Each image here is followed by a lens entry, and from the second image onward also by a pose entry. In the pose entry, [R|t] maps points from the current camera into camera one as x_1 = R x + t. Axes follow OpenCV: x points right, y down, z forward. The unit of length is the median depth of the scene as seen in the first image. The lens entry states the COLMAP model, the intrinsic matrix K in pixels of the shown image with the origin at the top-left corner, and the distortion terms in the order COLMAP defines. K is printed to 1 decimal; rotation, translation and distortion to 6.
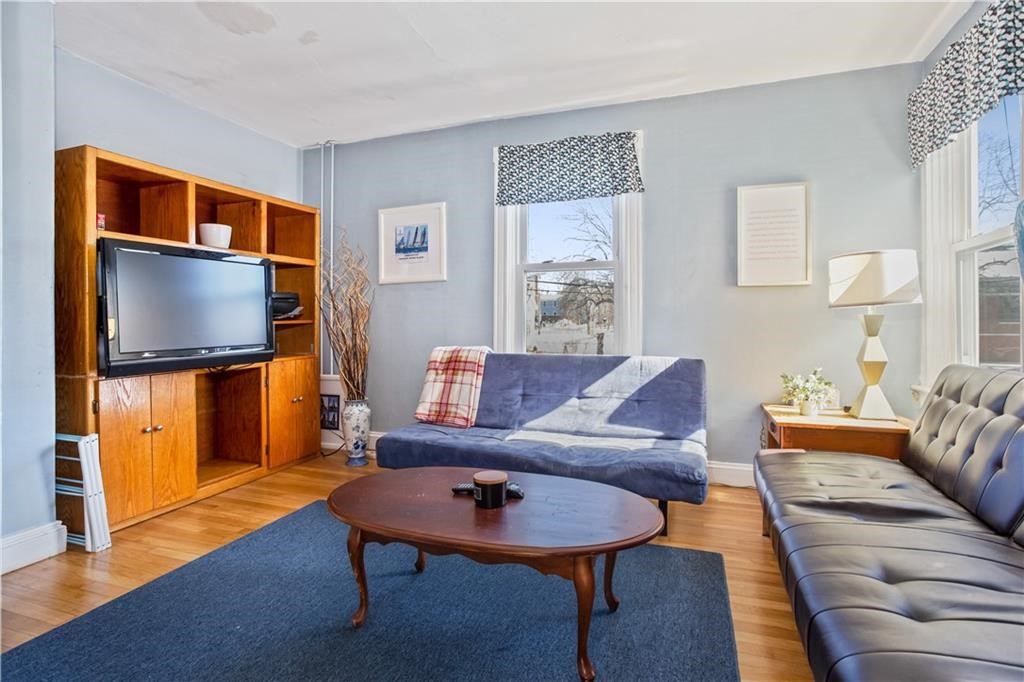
lens RADIAL K [[503.1, 0, 518.6], [0, 503.1, 323.5], [0, 0, 1]] dist [-0.013135, 0.001182]
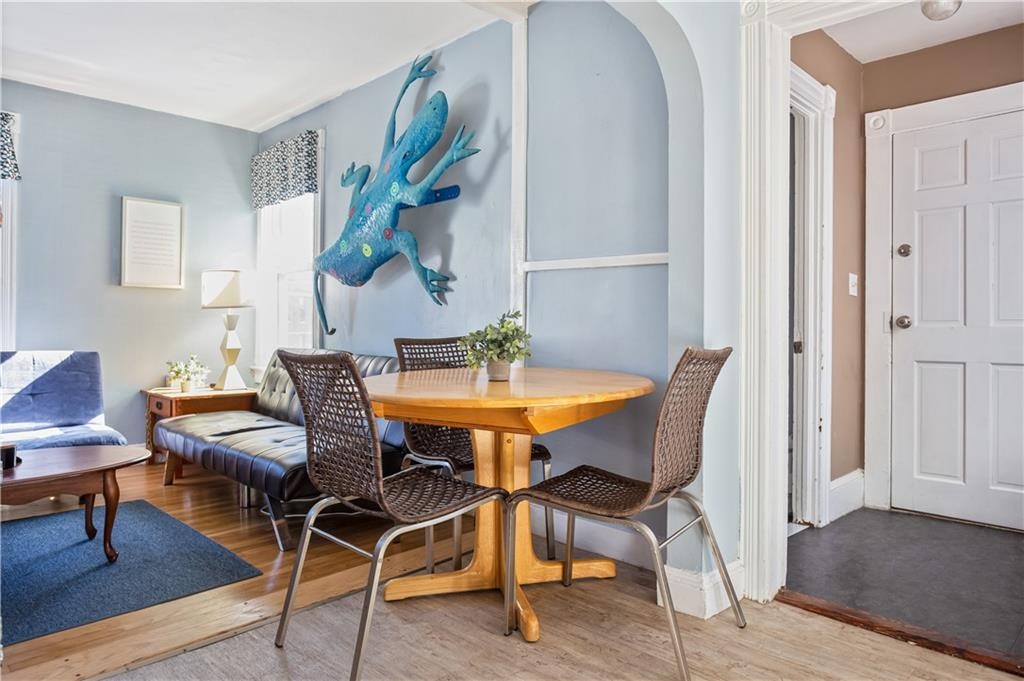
lens RADIAL K [[651.7, 0, 512.7], [0, 651.7, 335.3], [0, 0, 1]] dist [-0.000486, 0.001696]
pose [[0.437144, -0.009238, 0.899344, -0.533909], [-0.021485, 0.999555, 0.020711, -0.013938], [-0.899135, -0.028376, 0.436750, -0.455517]]
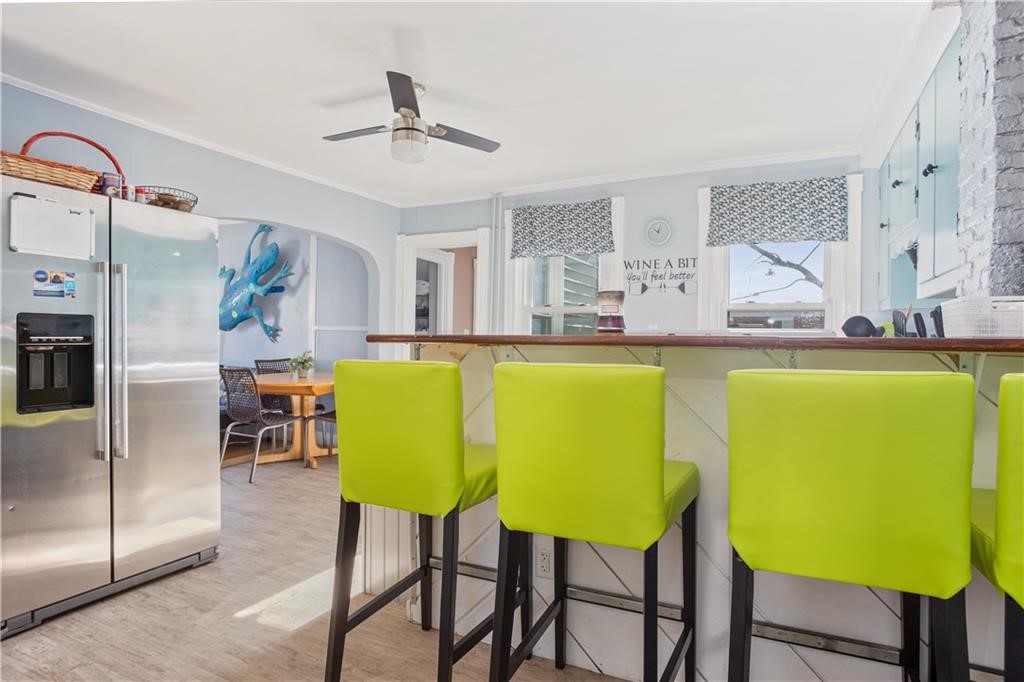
lens RADIAL K [[591.5, 0, 506.9], [0, 591.5, 340.3], [0, 0, 1]] dist [-0.027203, -0.000440]
pose [[0.147670, -0.007485, 0.989008, -1.929146], [-0.030259, 0.999469, 0.012082, -0.130785], [-0.988574, -0.031711, 0.147365, -1.192383]]
